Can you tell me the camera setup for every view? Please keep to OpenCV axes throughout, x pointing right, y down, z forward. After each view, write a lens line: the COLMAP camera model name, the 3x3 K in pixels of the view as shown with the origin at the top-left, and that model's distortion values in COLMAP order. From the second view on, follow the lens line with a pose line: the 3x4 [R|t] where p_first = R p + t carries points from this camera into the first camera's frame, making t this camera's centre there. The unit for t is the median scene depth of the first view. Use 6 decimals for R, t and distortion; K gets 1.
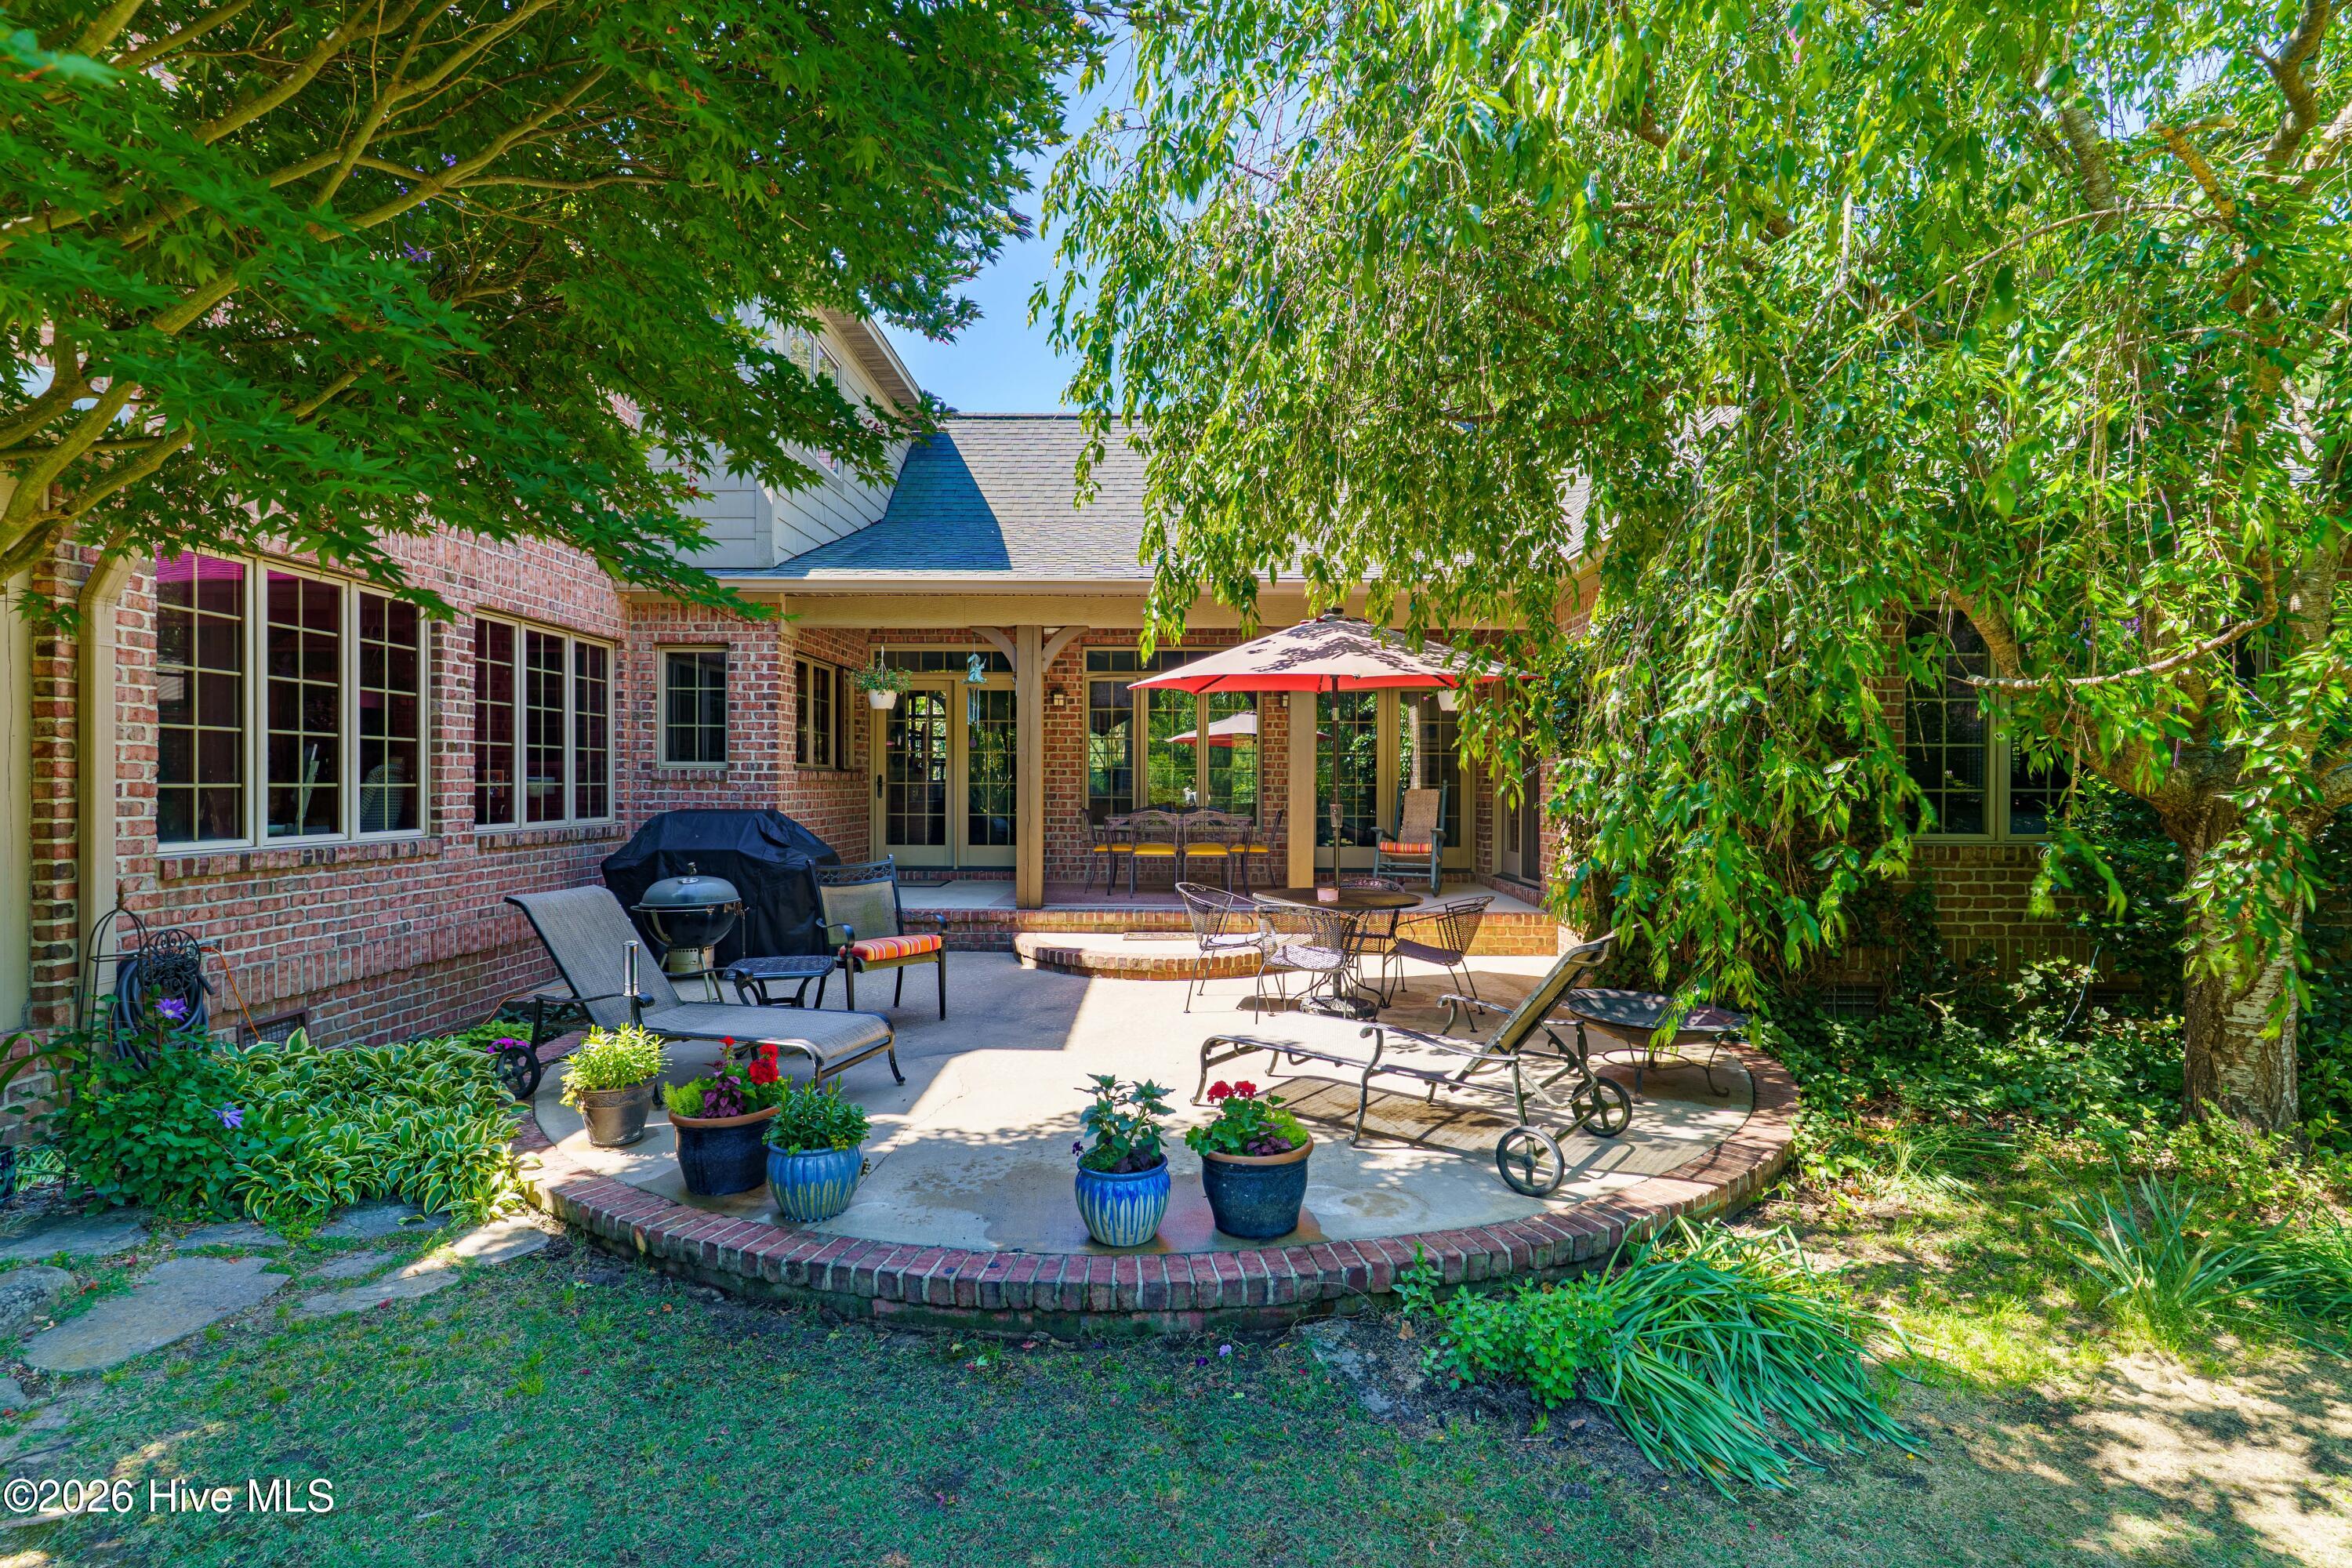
lens RADIAL K [[1134.3, 0, 1176.0], [0, 1134.3, 784.0], [0, 0, 1]] dist [0.000243, 0.001375]
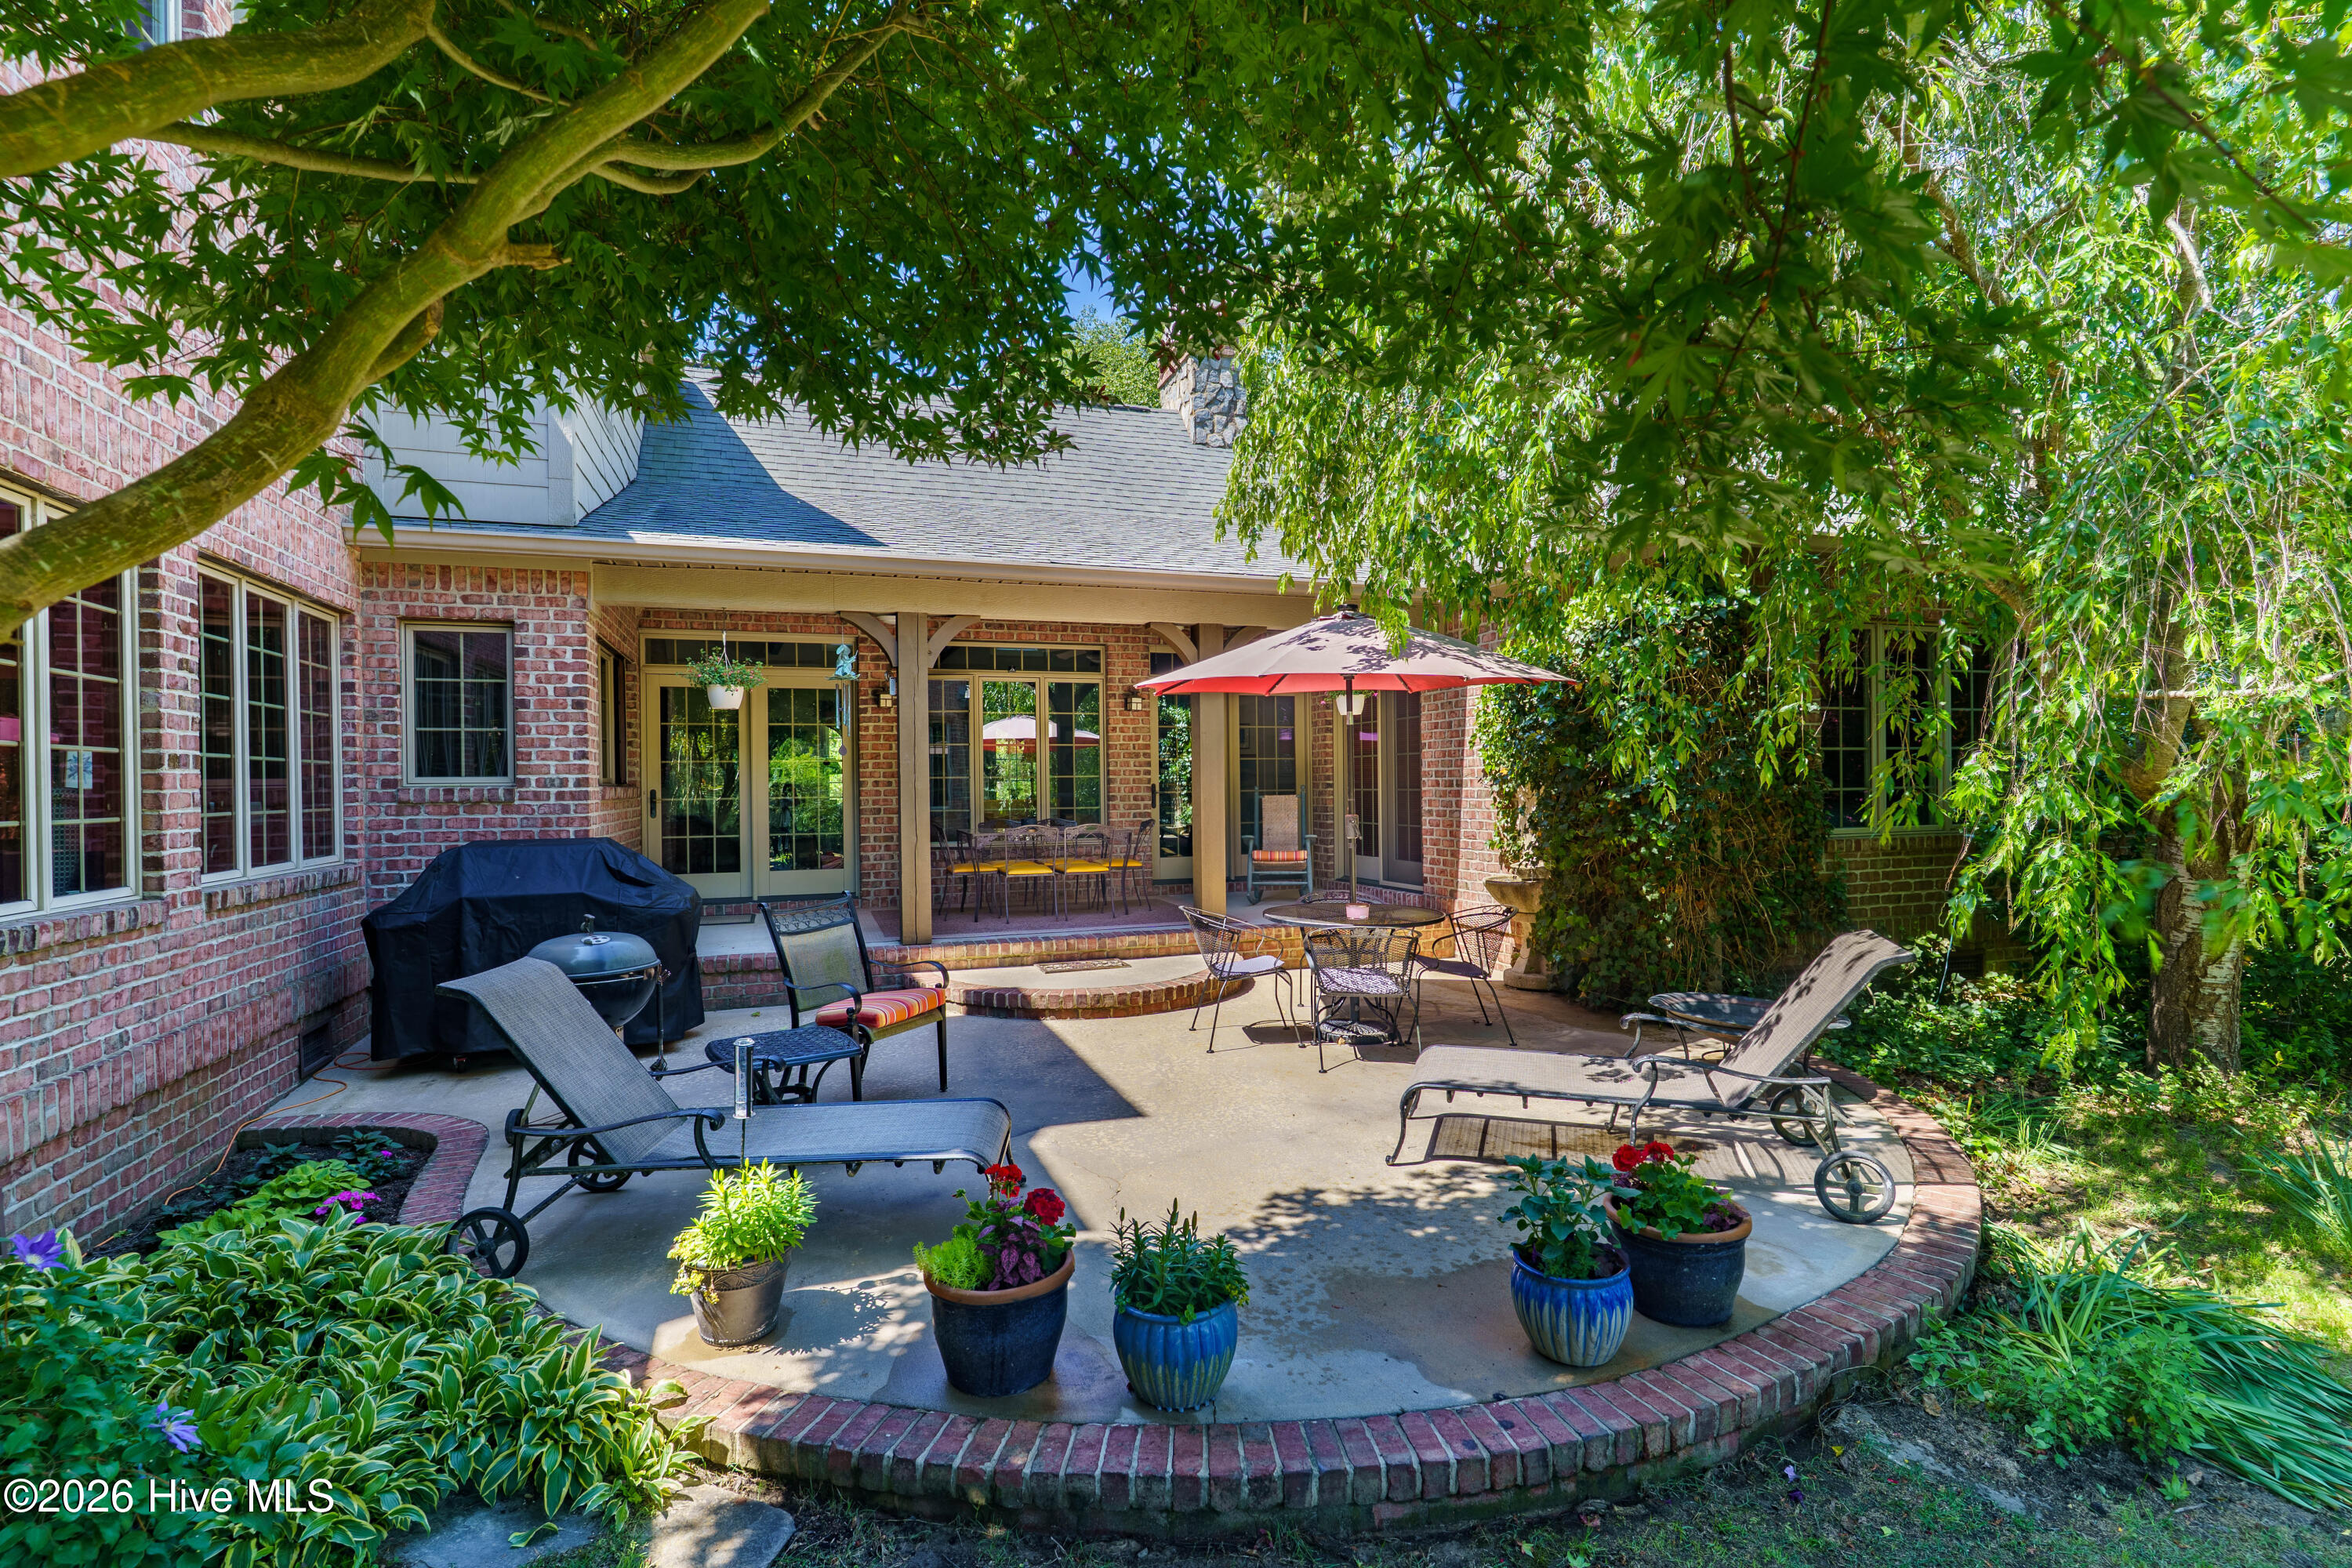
lens RADIAL K [[1134.3, 0, 1176.0], [0, 1134.3, 784.0], [0, 0, 1]] dist [0.000243, 0.001375]
pose [[0.938806, -0.015088, 0.344116, -0.303381], [0.016375, 0.999866, -0.000834, -0.008514], [-0.344057, 0.006418, 0.938927, 0.165048]]
